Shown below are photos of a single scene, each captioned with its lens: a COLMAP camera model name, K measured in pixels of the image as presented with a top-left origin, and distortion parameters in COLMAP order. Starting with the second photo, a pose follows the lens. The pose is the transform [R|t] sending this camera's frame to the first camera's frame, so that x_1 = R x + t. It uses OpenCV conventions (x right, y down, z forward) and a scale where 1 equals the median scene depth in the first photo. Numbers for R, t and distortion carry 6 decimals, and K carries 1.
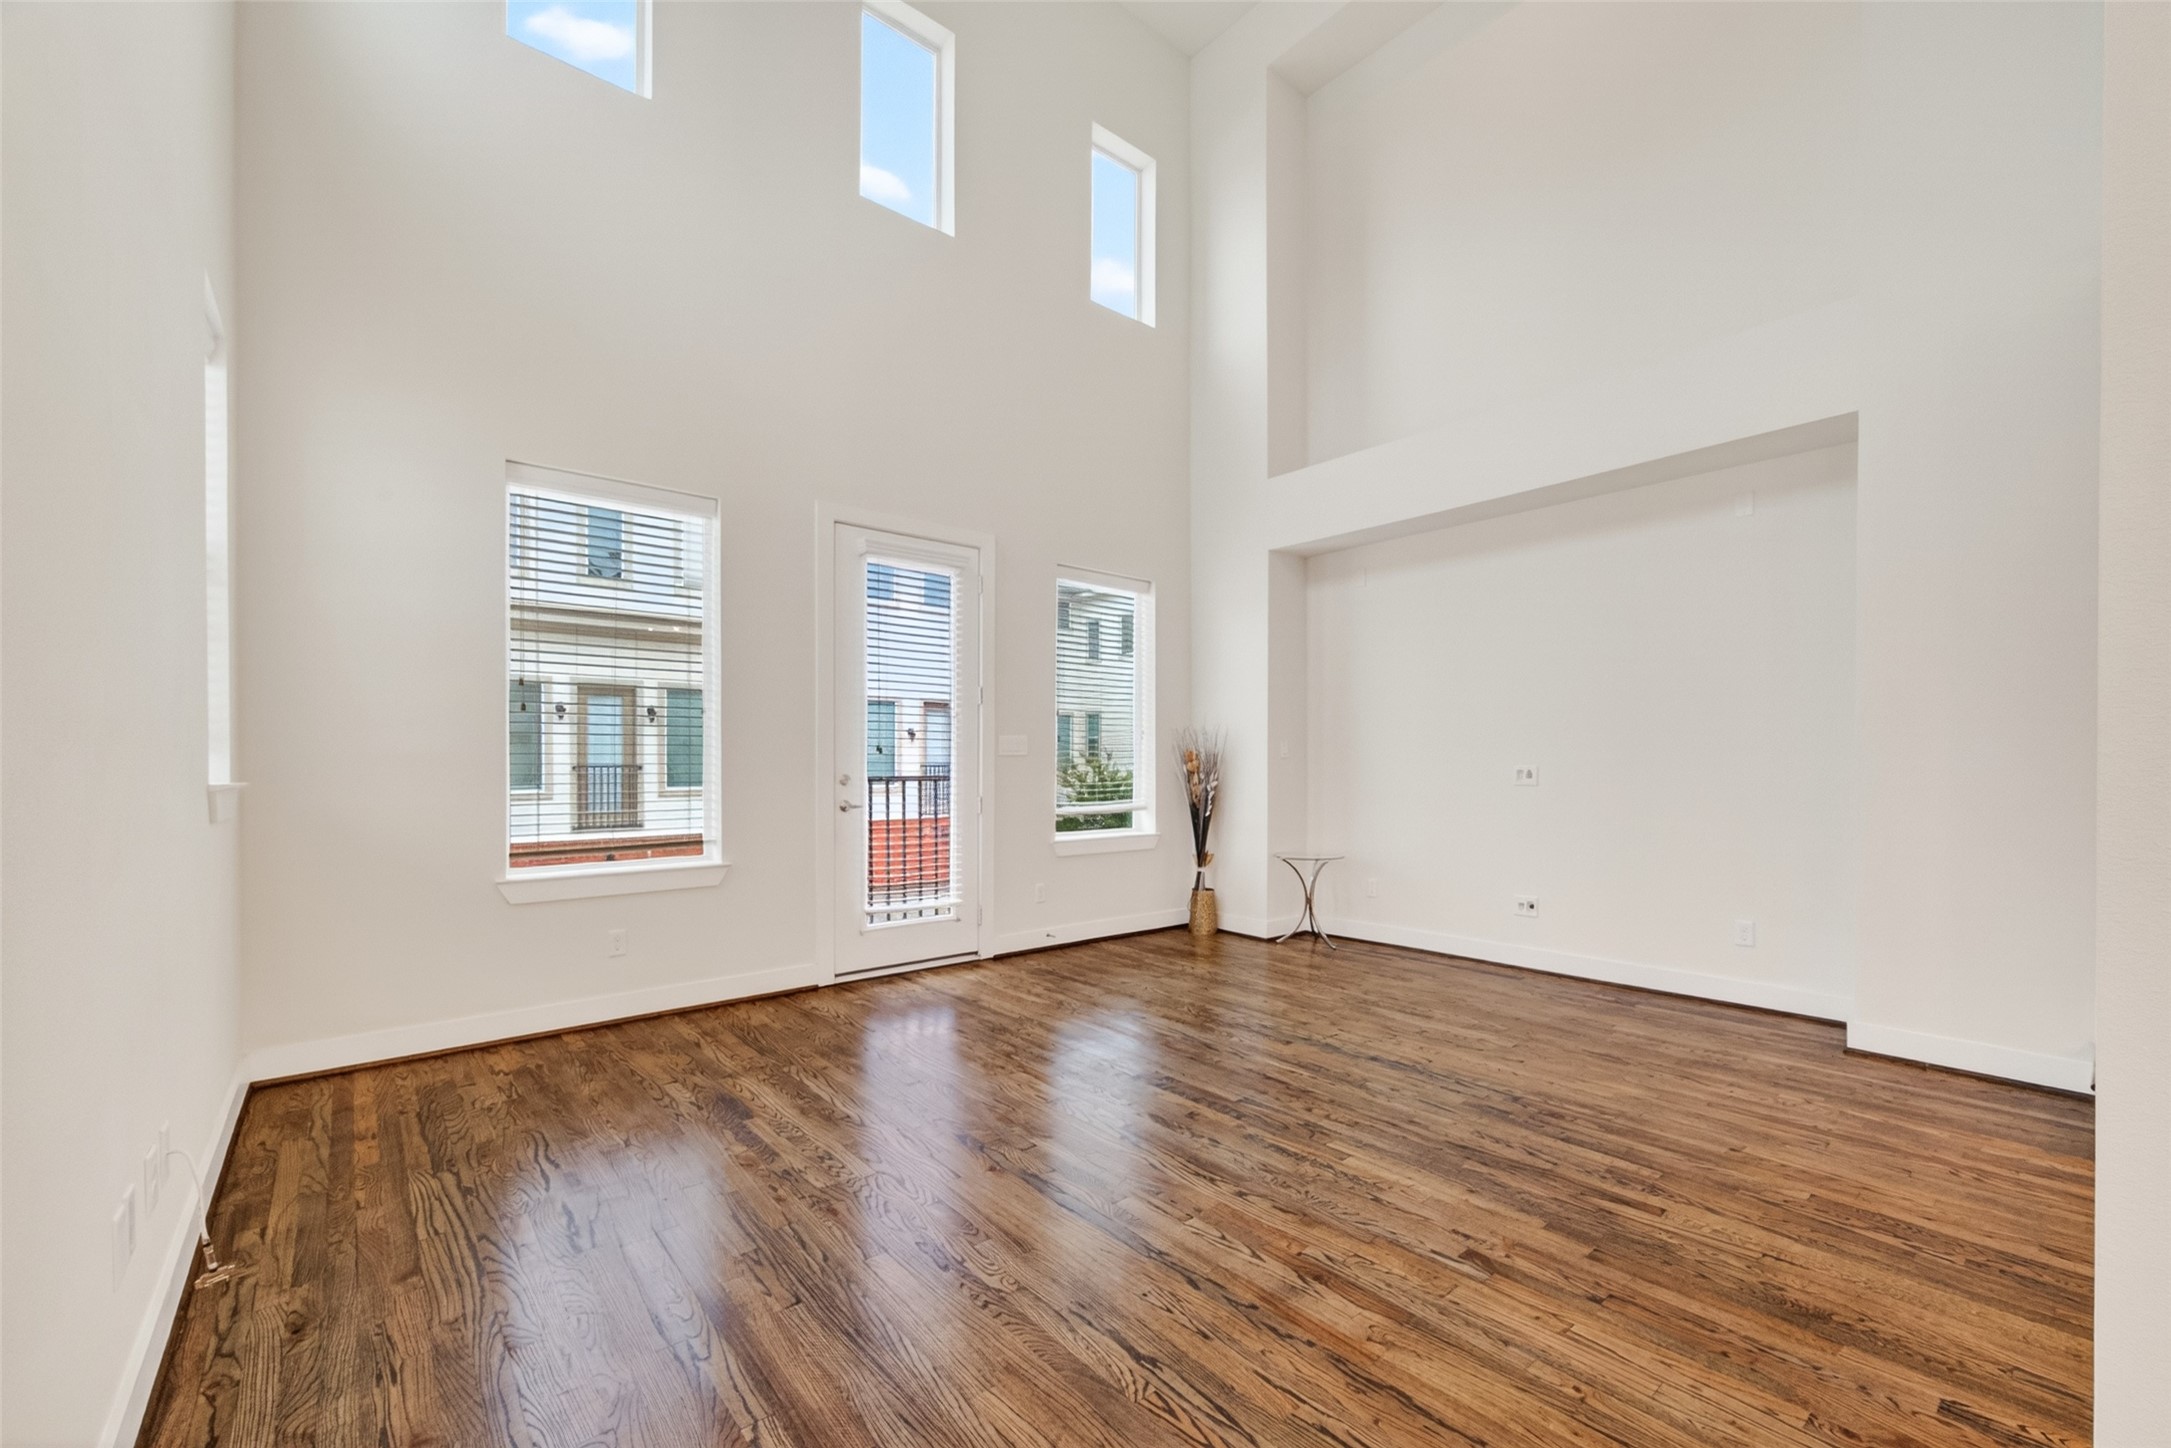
lens RADIAL K [[897.0, 0, 1079.5], [0, 897.0, 762.4], [0, 0, 1]] dist [-0.001055, -0.000343]
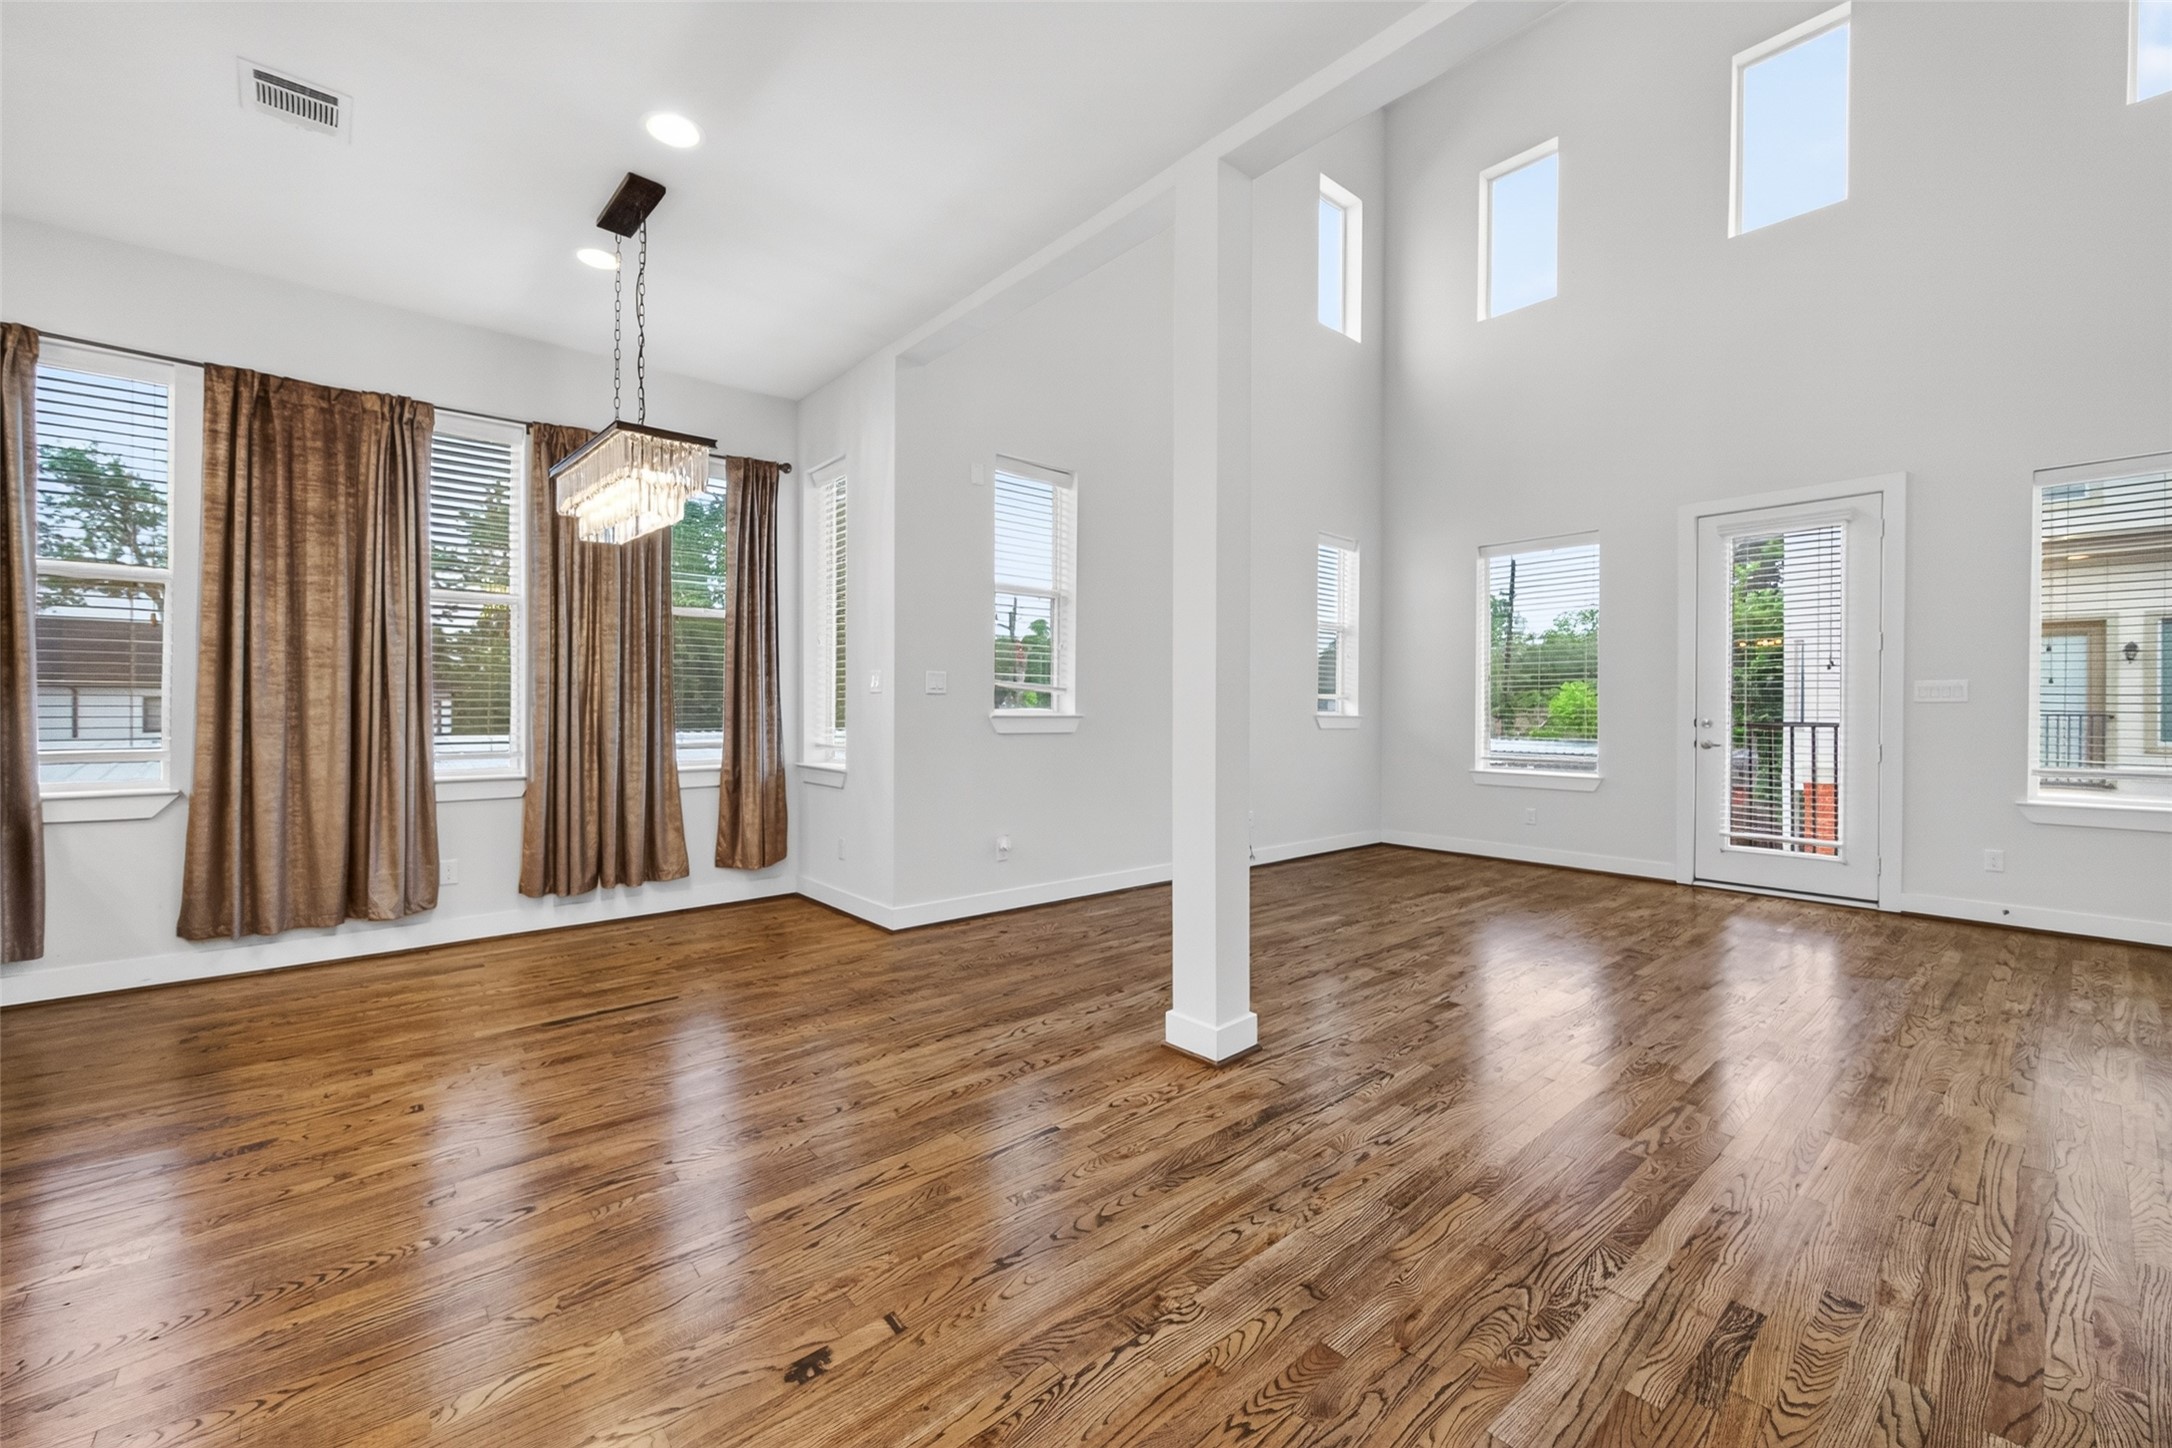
lens RADIAL K [[858.0, 0, 1105.7], [0, 858.0, 710.8], [0, 0, 1]] dist [0.000277, -0.000194]
pose [[0.035345, 0.008167, -0.999342, 0.834758], [-0.007155, 0.999943, 0.007919, 0.000509], [0.999350, 0.006871, 0.035402, 0.126507]]
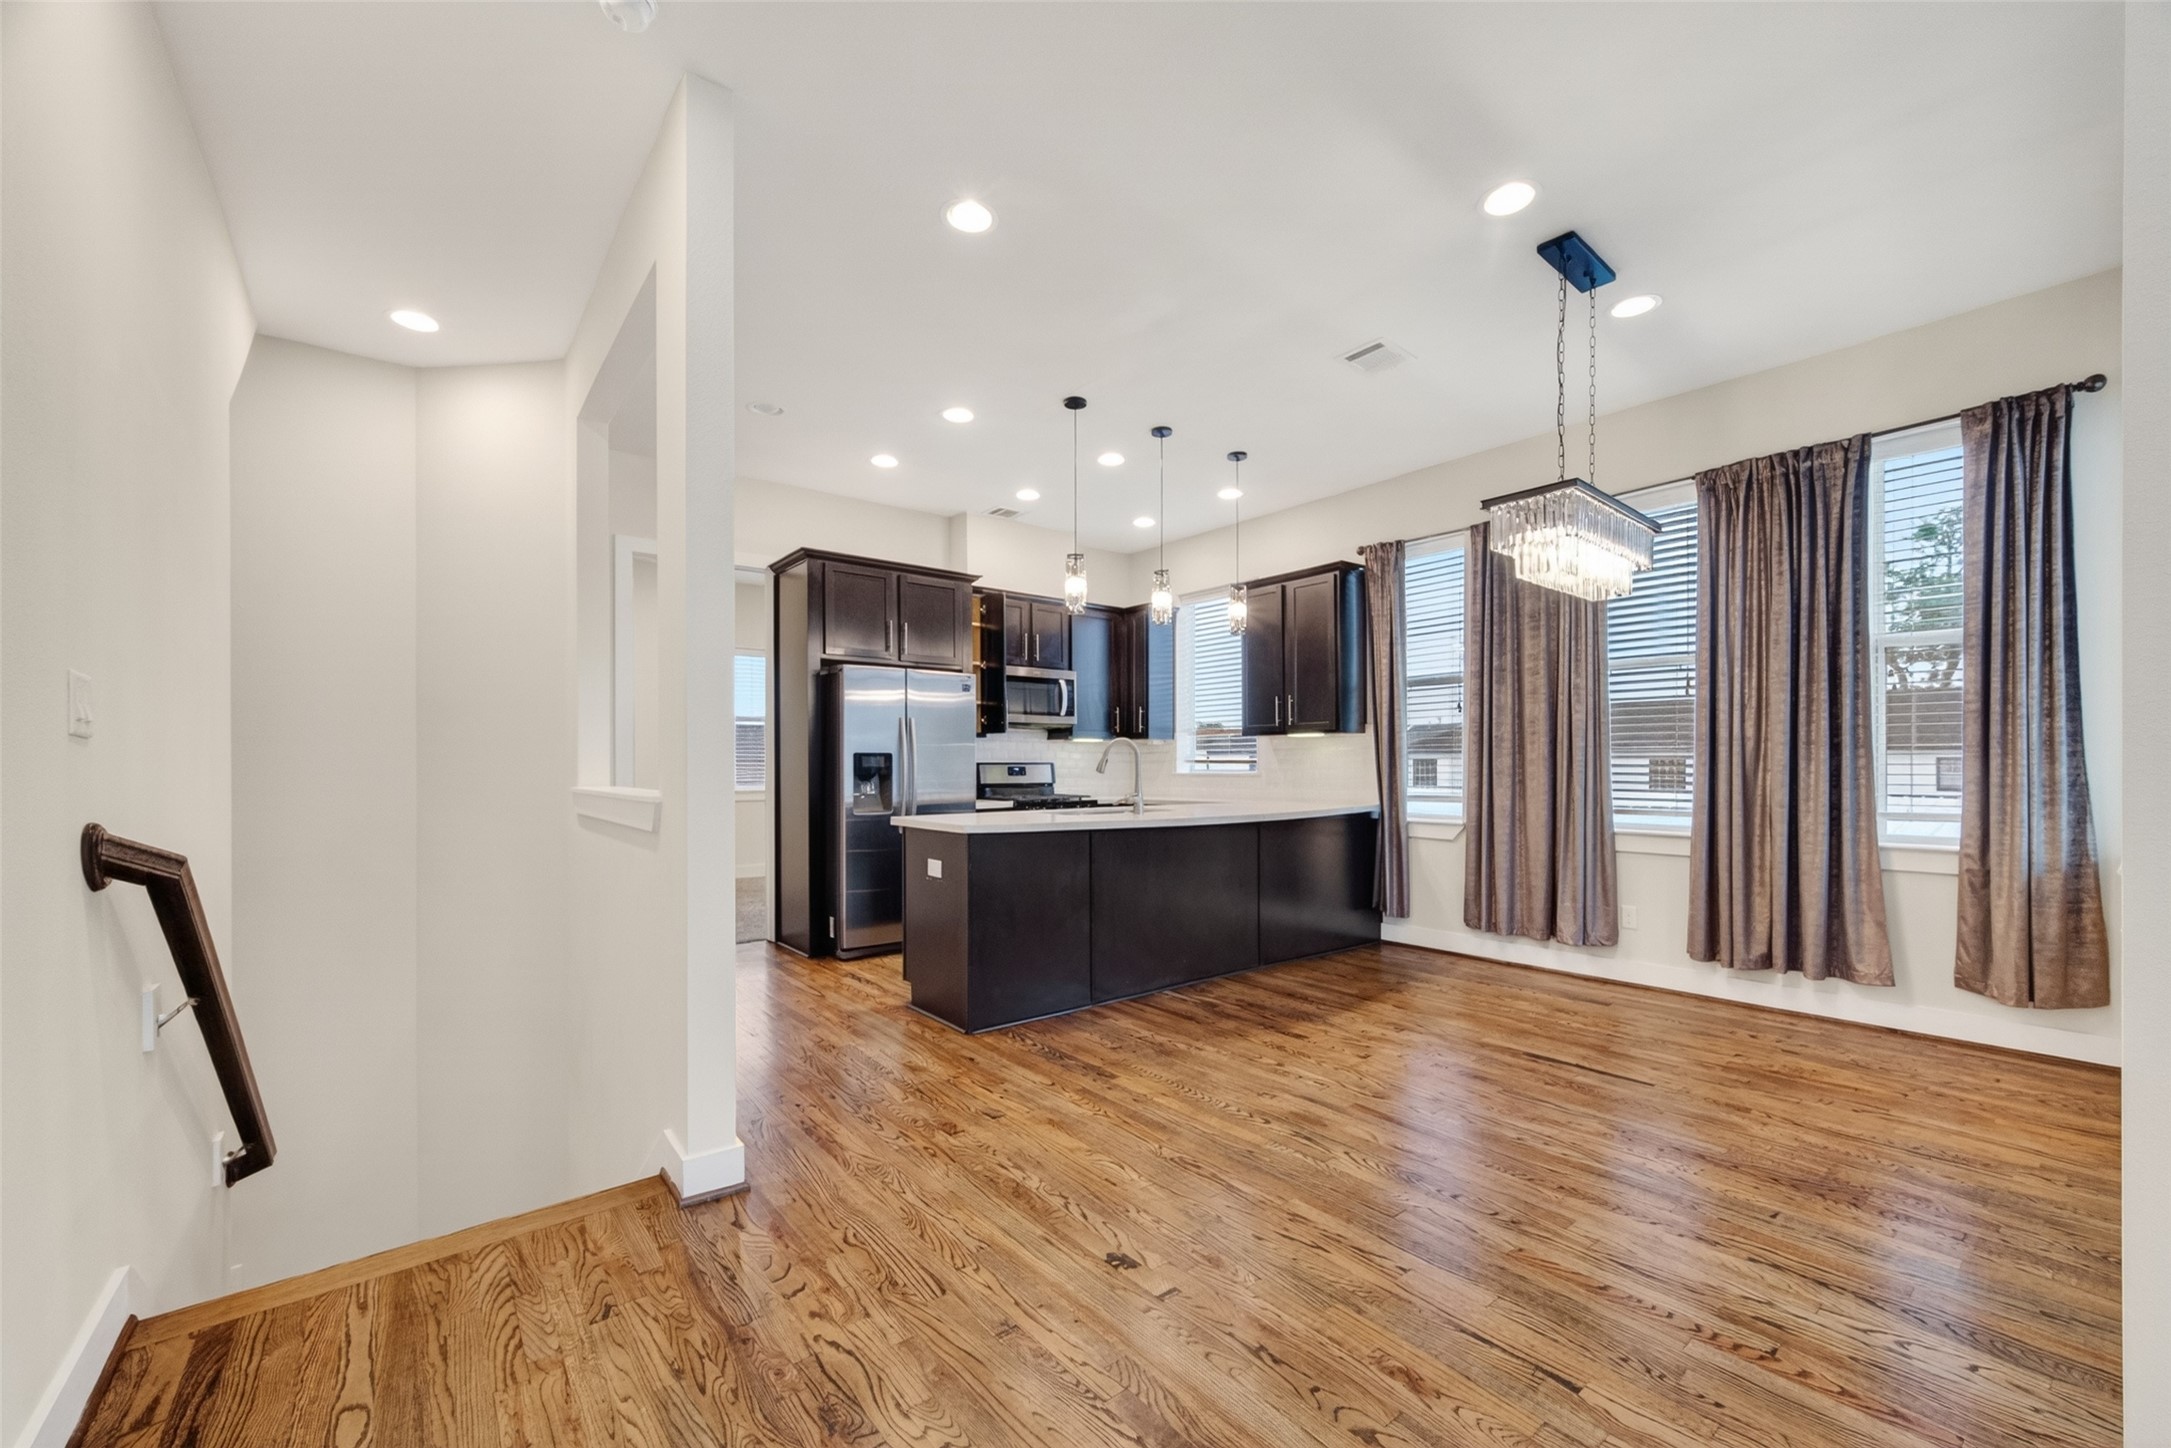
lens RADIAL K [[872.5, 0, 1093.0], [0, 872.5, 766.4], [0, 0, 1]] dist [-0.000045, 0.000062]
pose [[-0.999936, 0.005214, 0.010056, 0.543914], [0.005267, 0.999973, 0.005204, 0.001375], [-0.010029, 0.005257, -0.999936, 0.435186]]
